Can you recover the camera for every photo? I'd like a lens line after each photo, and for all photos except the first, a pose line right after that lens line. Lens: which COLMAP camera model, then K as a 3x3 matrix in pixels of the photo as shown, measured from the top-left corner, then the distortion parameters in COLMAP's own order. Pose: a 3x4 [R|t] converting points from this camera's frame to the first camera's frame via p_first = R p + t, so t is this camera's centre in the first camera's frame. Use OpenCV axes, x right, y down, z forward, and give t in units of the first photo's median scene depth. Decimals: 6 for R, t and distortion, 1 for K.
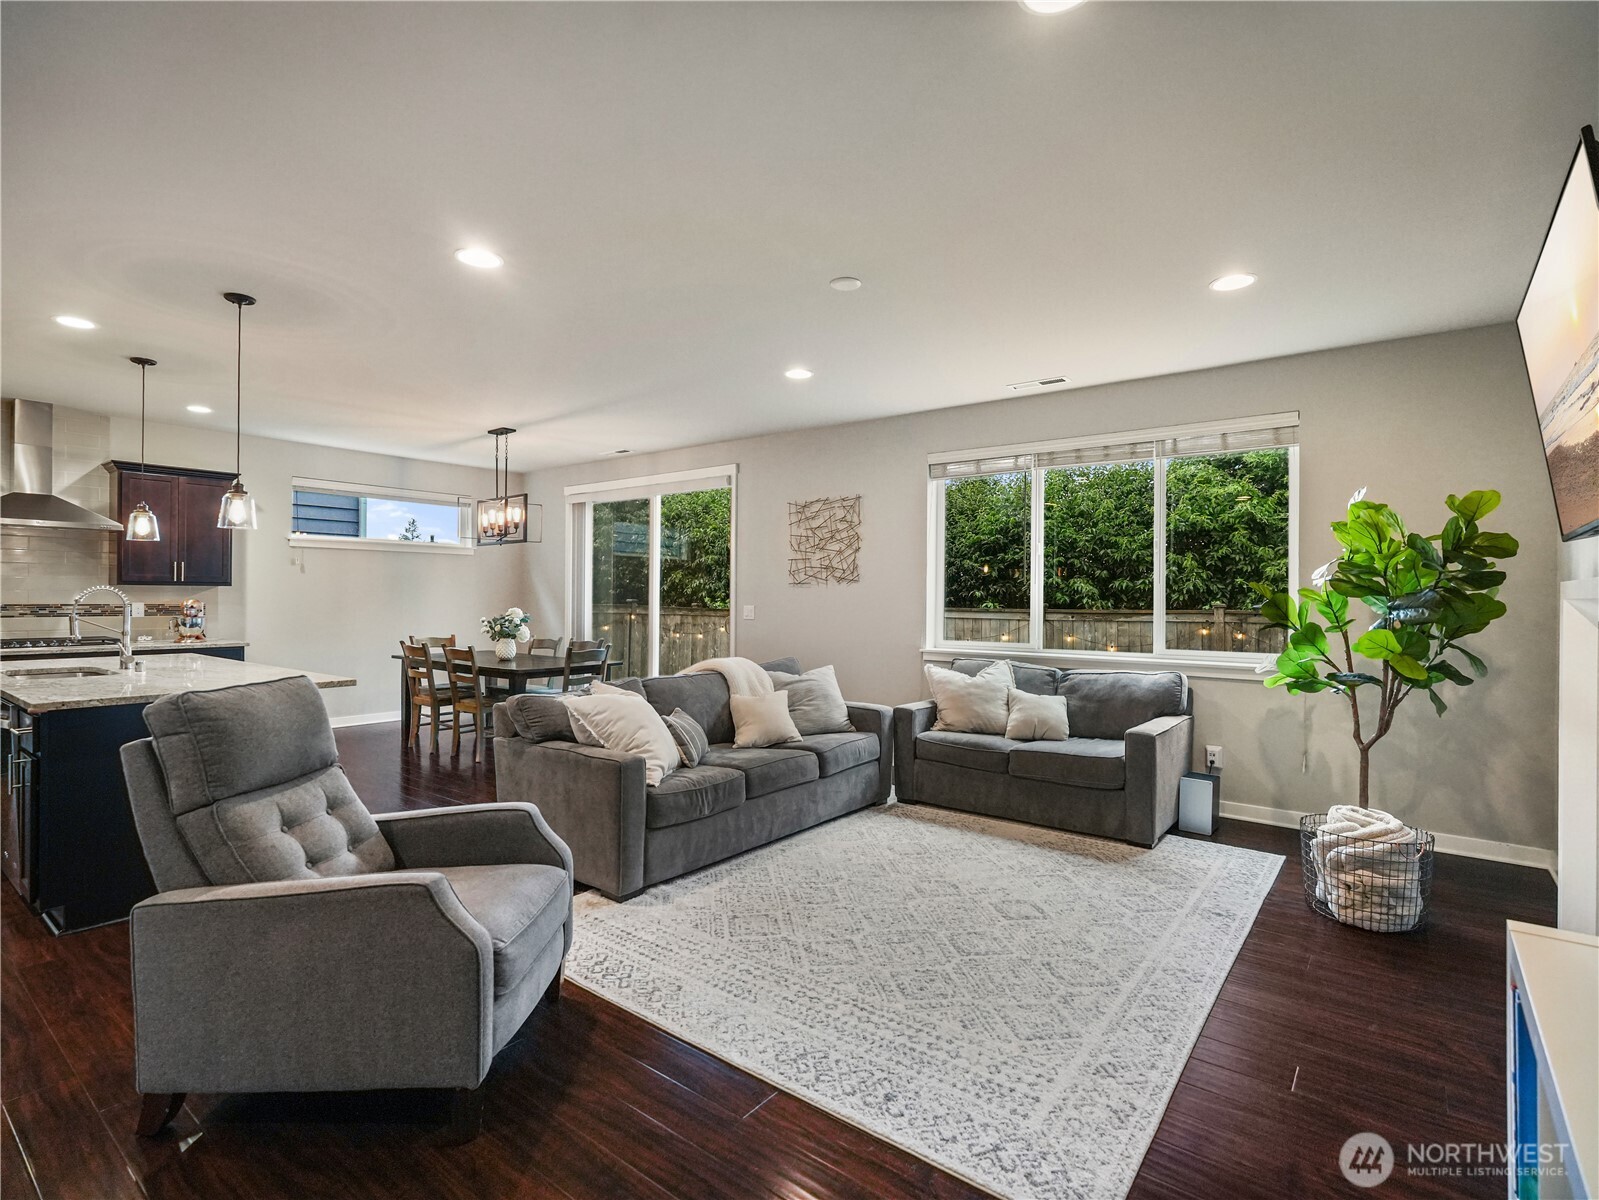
lens RADIAL K [[806.0, 0, 804.8], [0, 806.0, 603.1], [0, 0, 1]] dist [-0.015193, 0.009438]
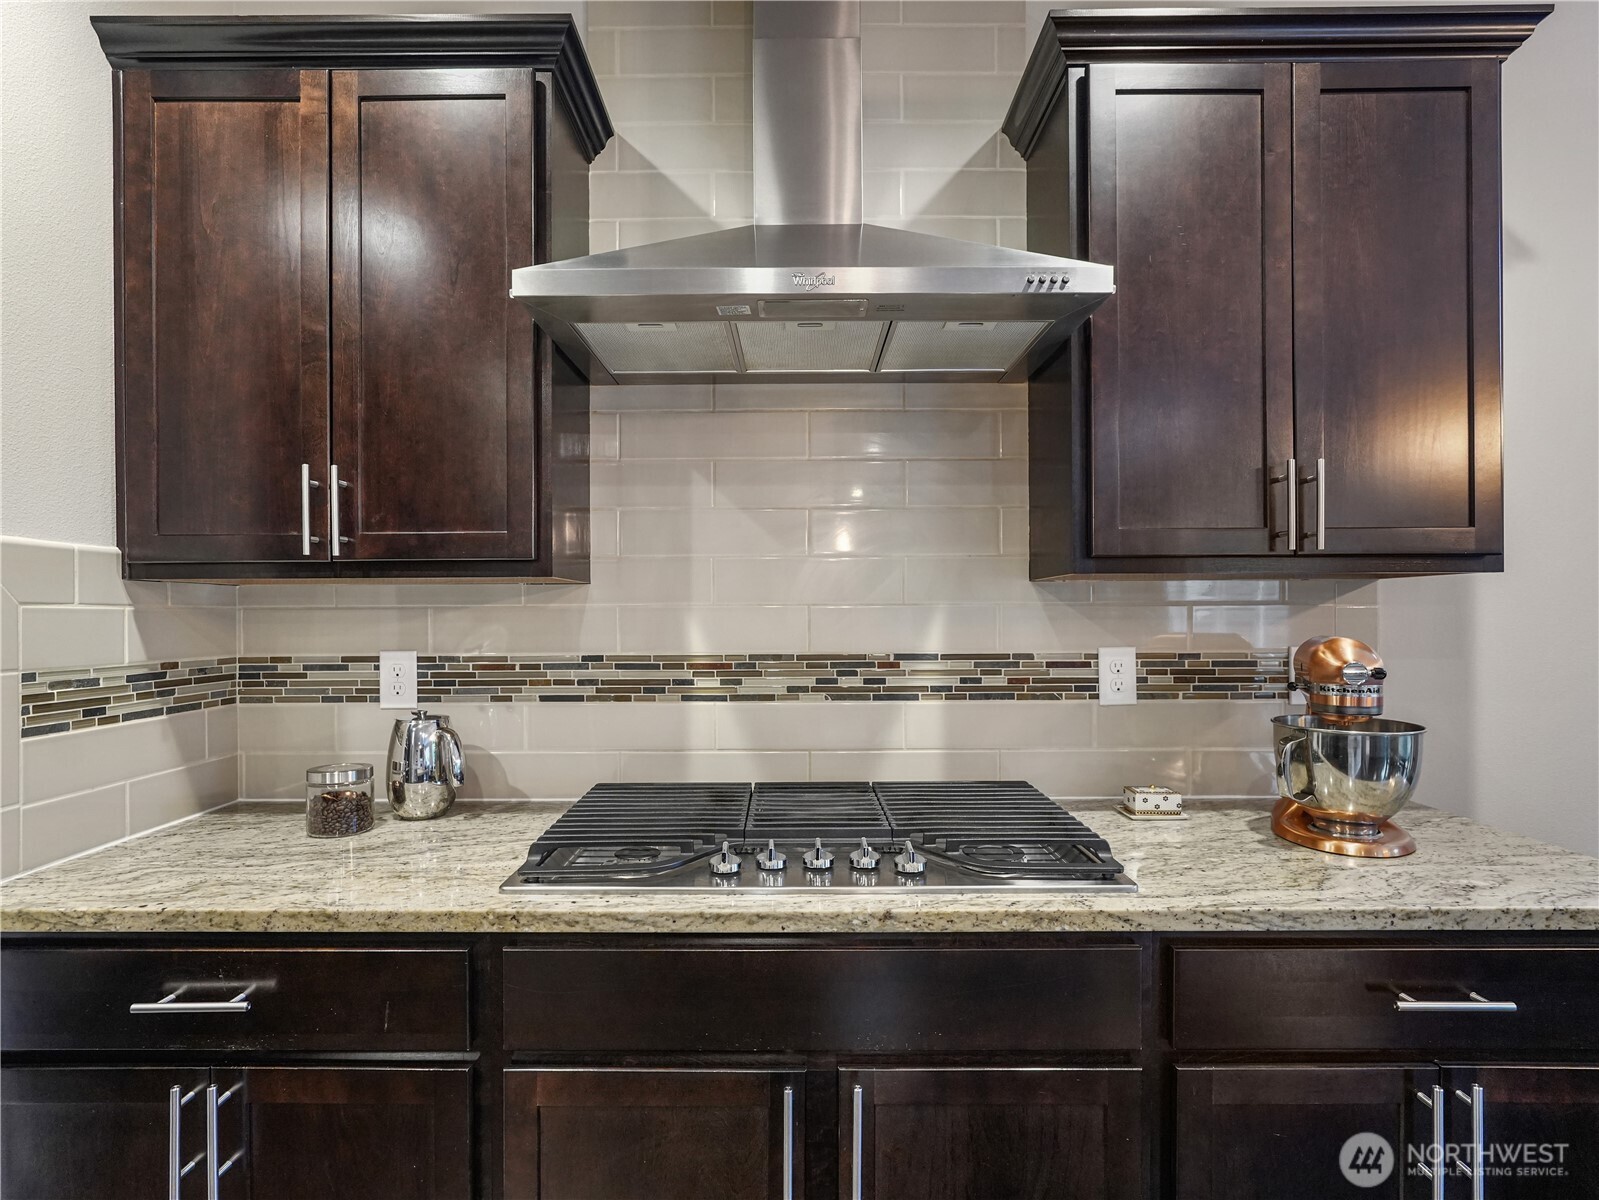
lens RADIAL K [[806.0, 0, 798.6], [0, 806.0, 609.0], [0, 0, 1]] dist [-0.015193, 0.009438]
pose [[0.620539, -0.017009, -0.783991, -0.716790], [0.006128, 0.999839, -0.016842, -0.009239], [0.784151, 0.005647, 0.620544, 0.784584]]
